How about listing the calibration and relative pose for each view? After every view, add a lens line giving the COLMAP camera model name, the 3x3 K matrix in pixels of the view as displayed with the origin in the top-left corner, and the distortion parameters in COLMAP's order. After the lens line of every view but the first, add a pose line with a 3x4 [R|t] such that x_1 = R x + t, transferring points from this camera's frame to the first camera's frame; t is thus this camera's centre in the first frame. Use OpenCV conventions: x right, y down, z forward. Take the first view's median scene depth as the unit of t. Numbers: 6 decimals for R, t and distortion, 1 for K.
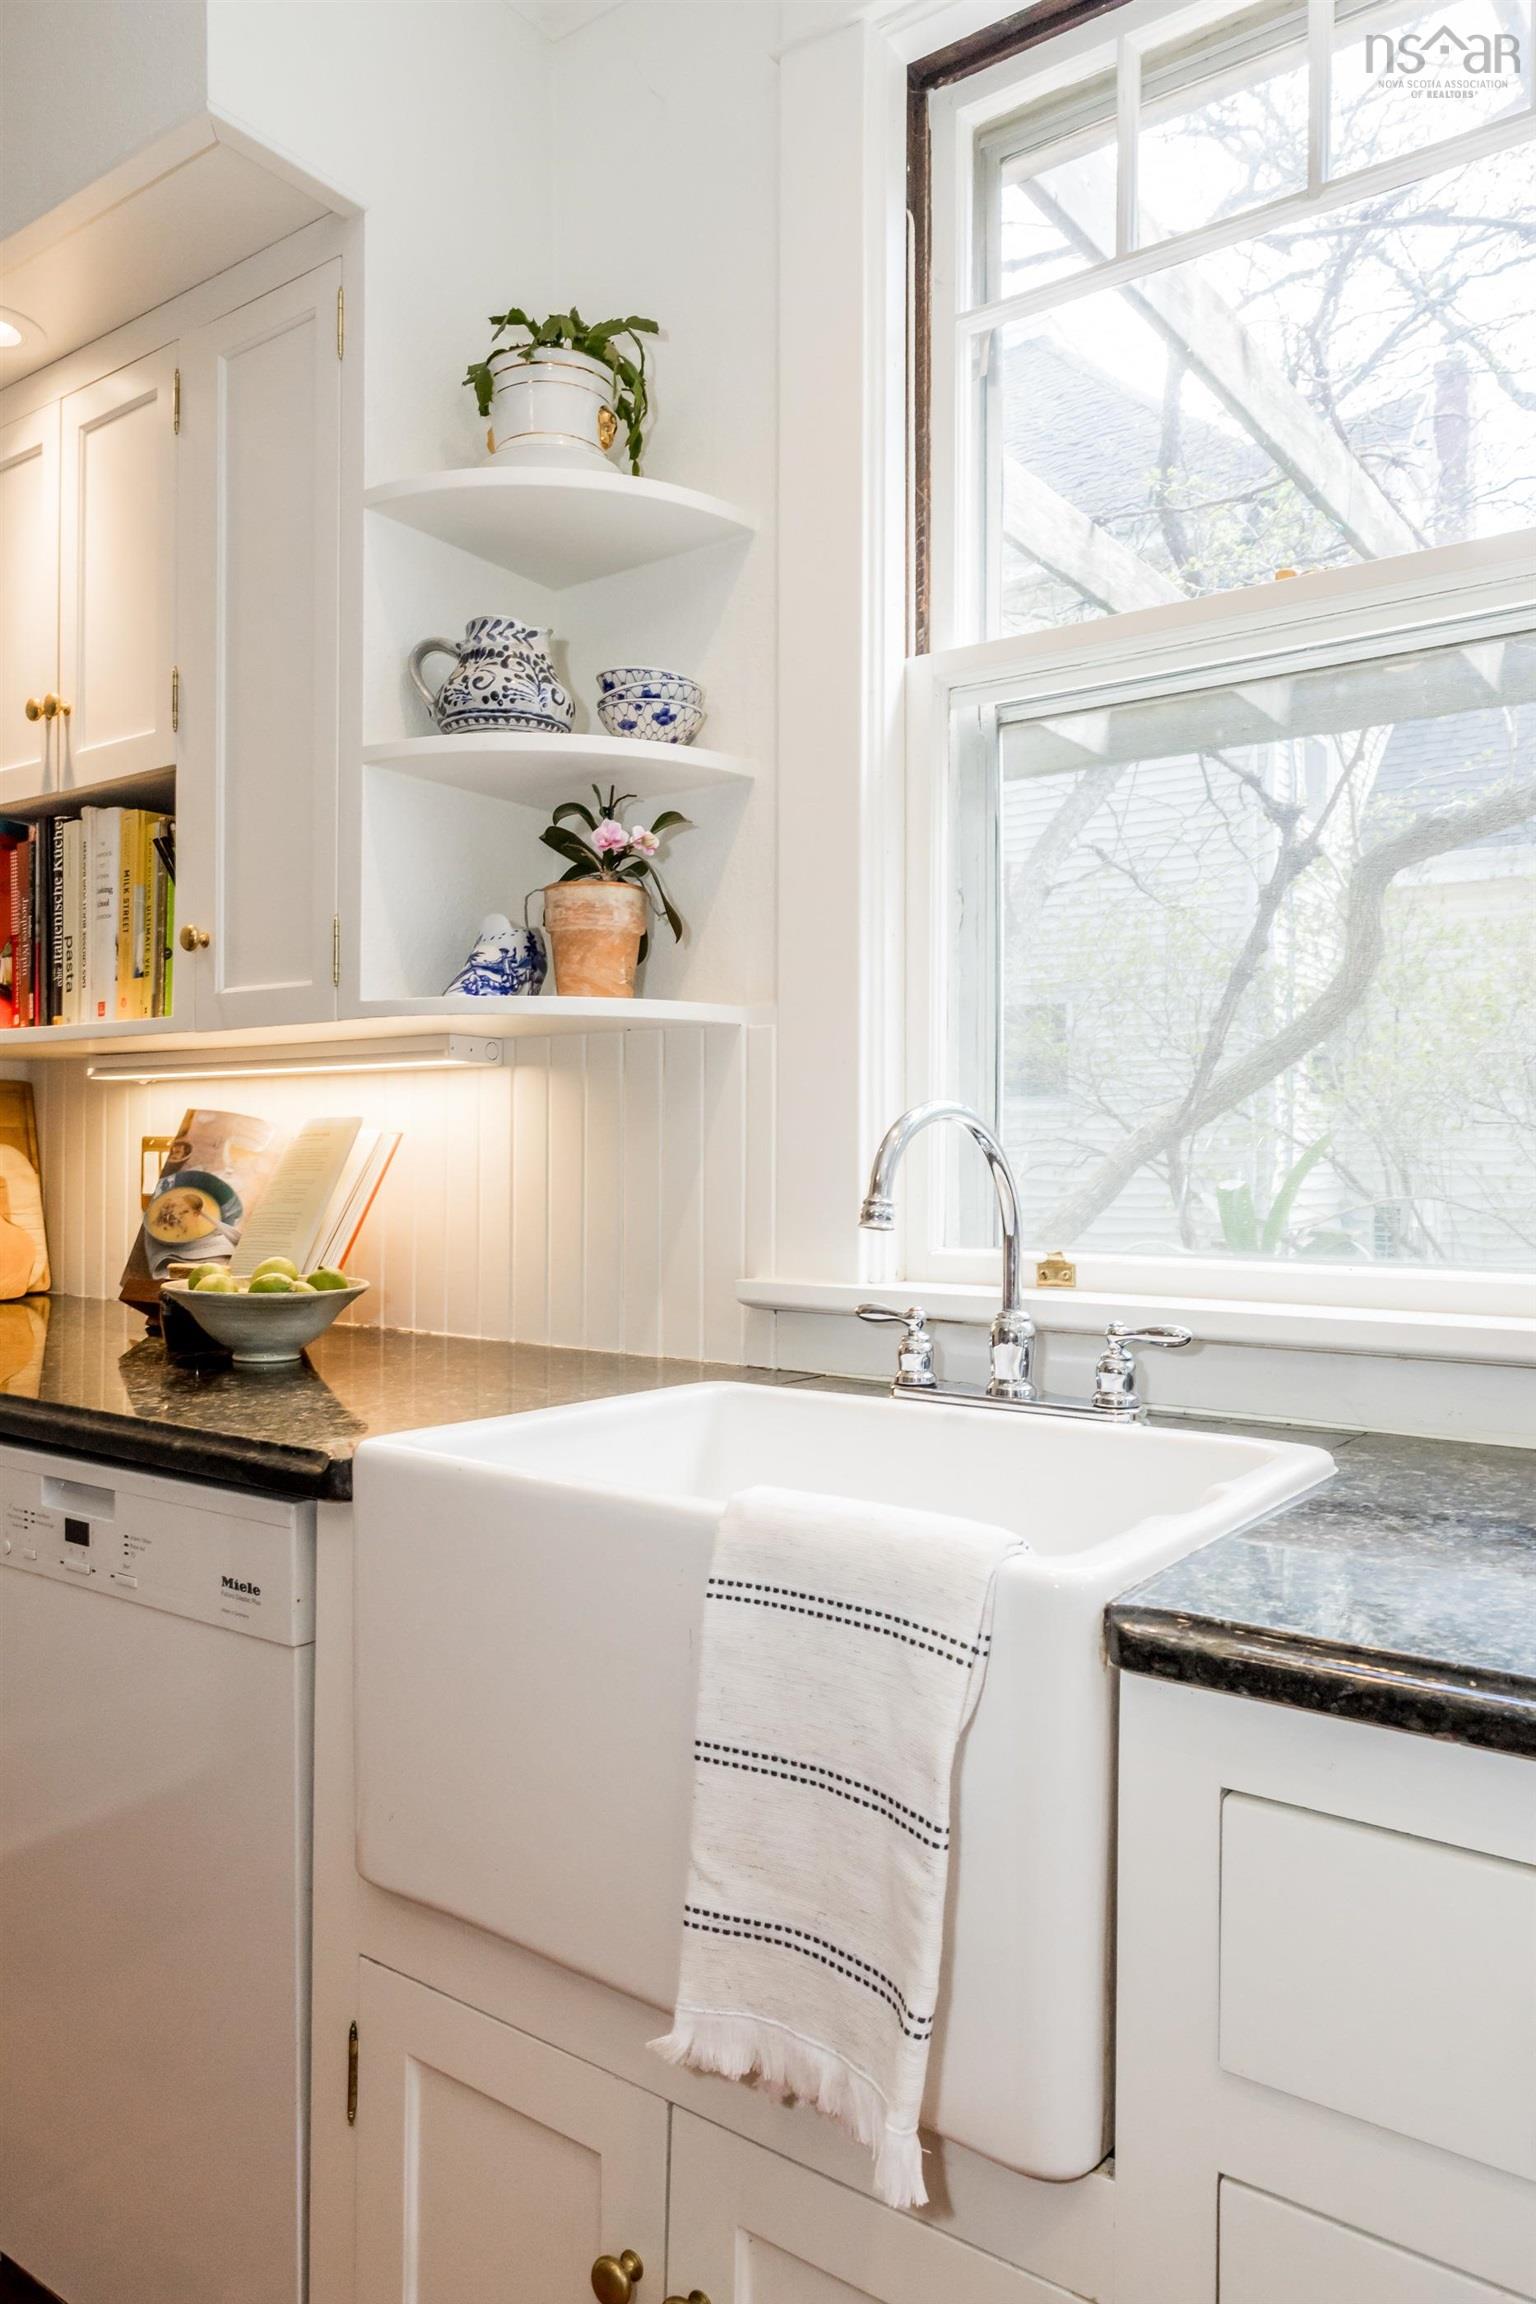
lens RADIAL K [[1565.1, 0, 768.0], [0, 1565.1, 1152.0], [0, 0, 1]] dist [-0.001908, -0.000347]
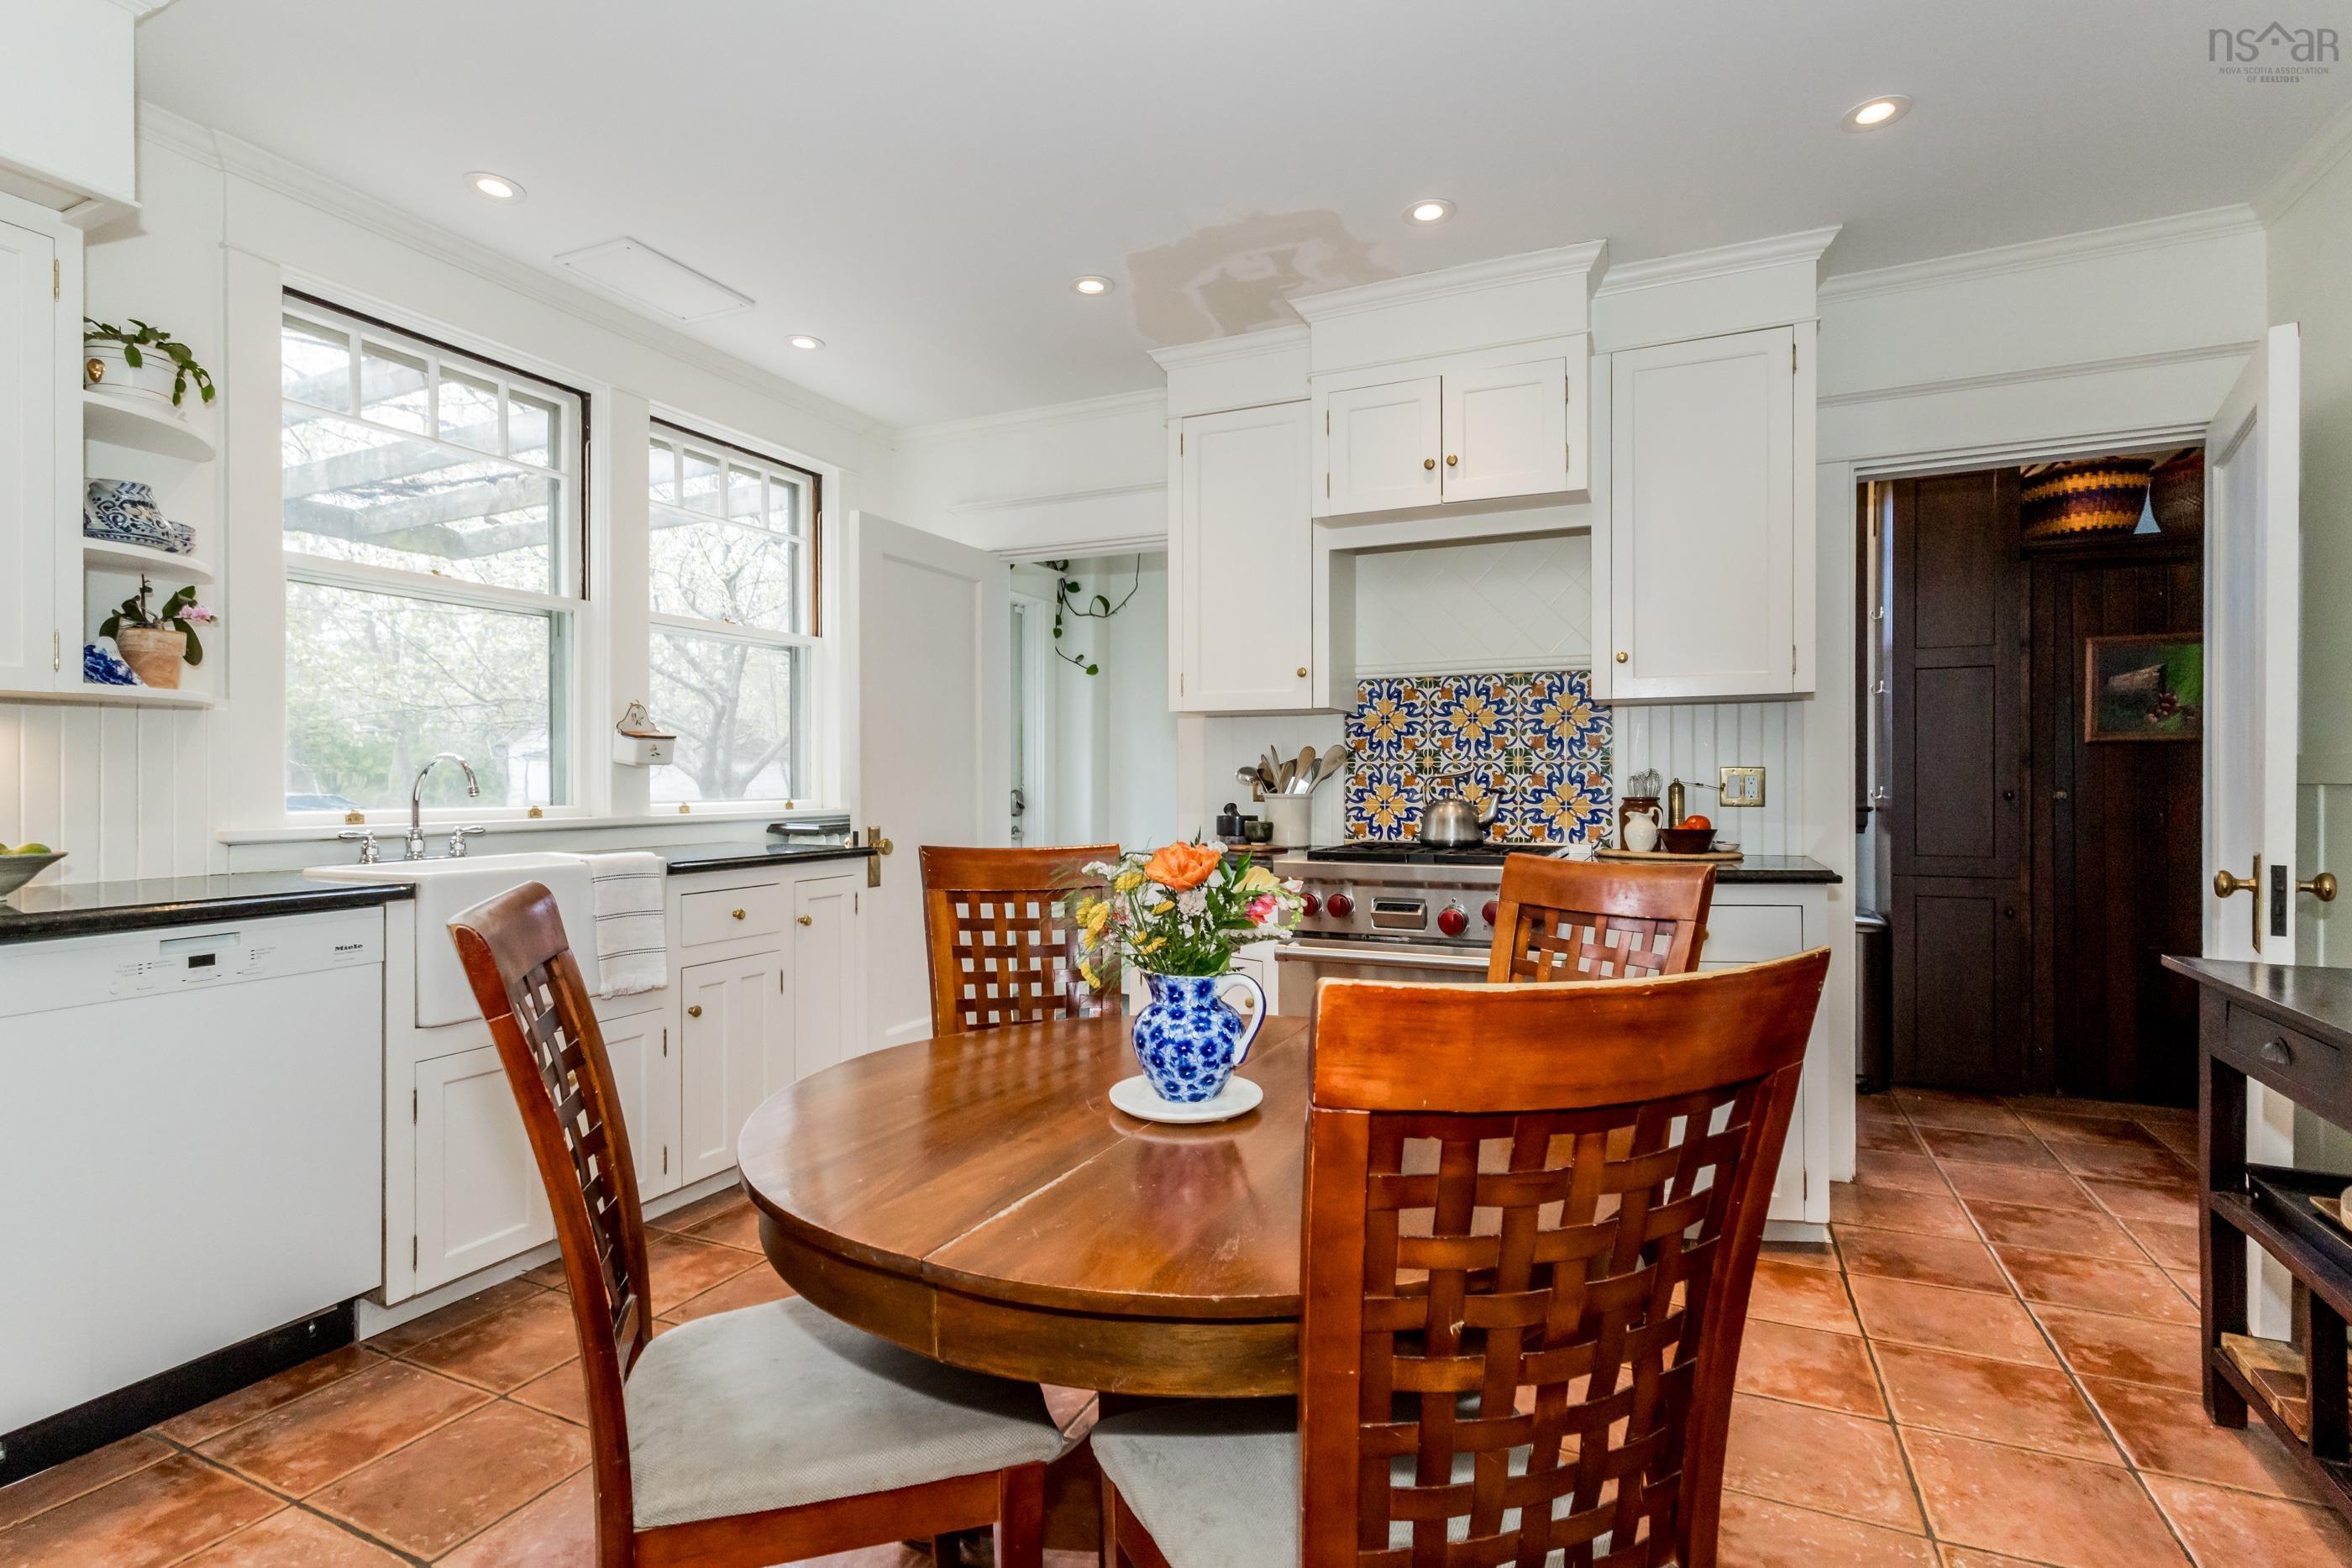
lens RADIAL K [[1087.8, 0, 1176.0], [0, 1087.8, 784.0], [0, 0, 1]] dist [0.001498, 0.000270]
pose [[-0.196659, -0.005391, 0.980457, -1.394188], [-0.003408, 0.999983, 0.004814, 0.004745], [-0.980466, -0.002394, -0.196674, 0.034711]]
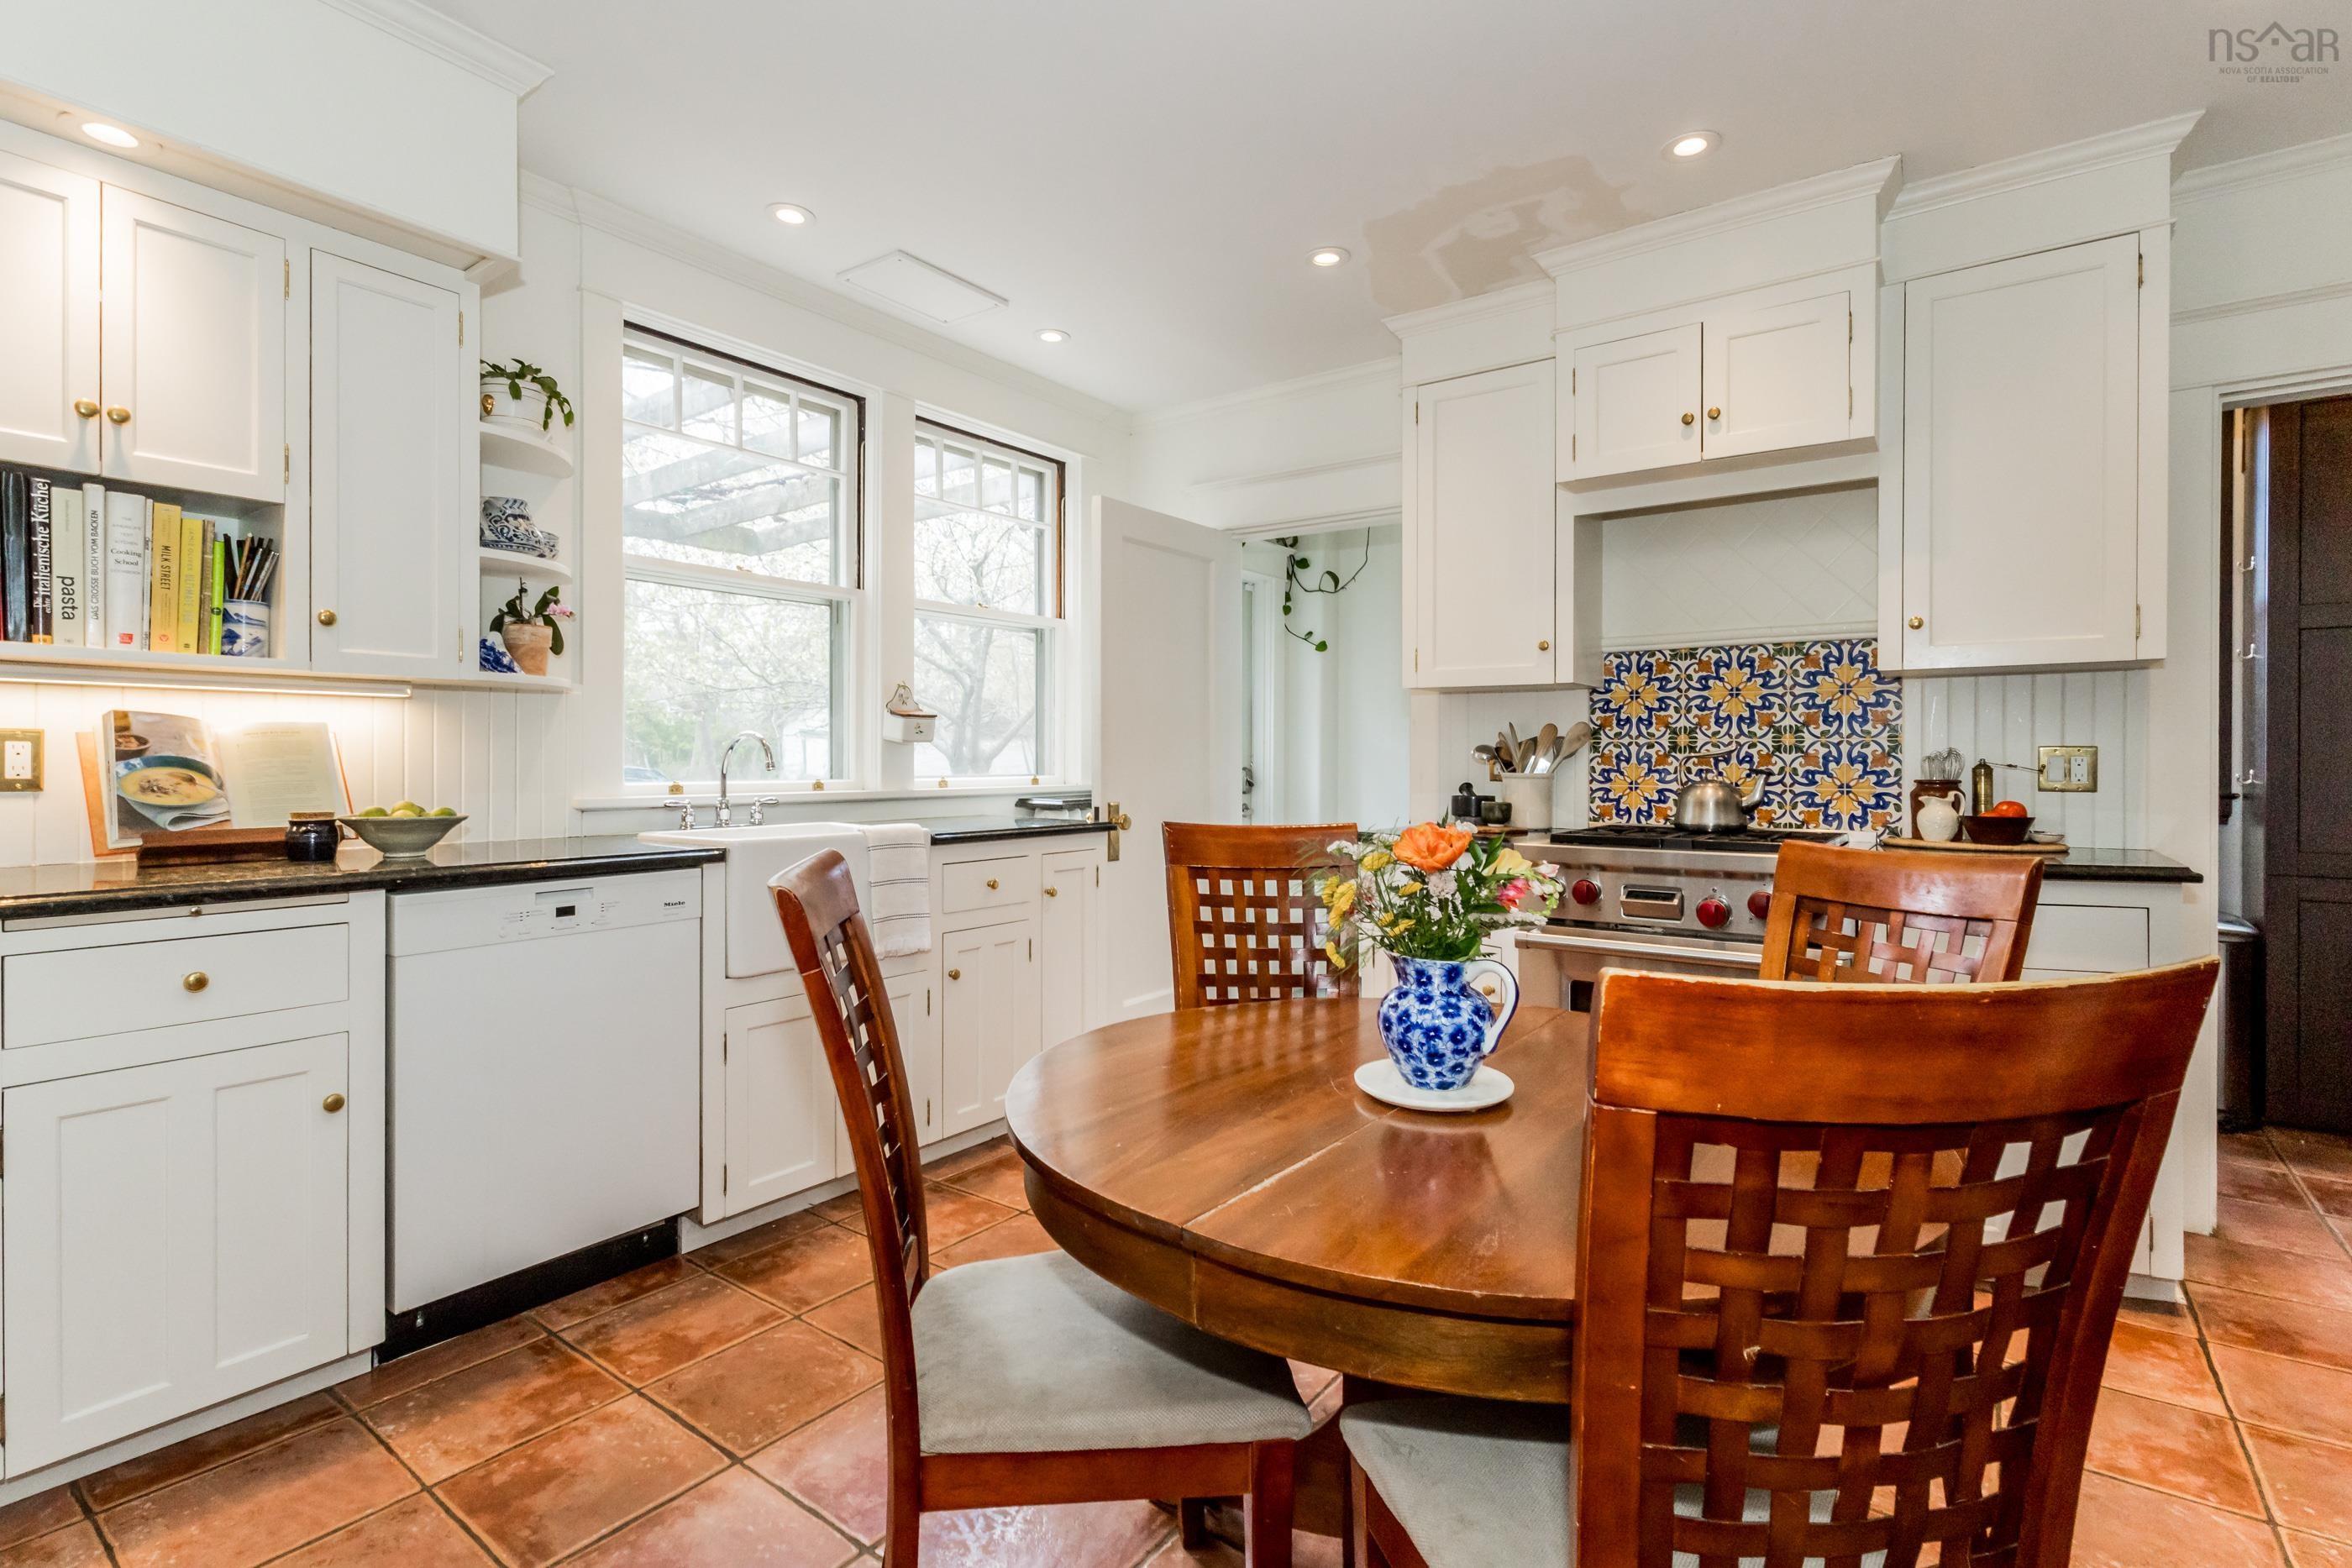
lens RADIAL K [[1095.7, 0, 1166.2], [0, 1095.7, 763.8], [0, 0, 1]] dist [0.001691, 0.000120]
pose [[0.002800, -0.007661, 0.999967, -1.395613], [-0.007485, 0.999942, 0.007682, 0.005034], [-0.999968, -0.007506, 0.002743, 0.078237]]
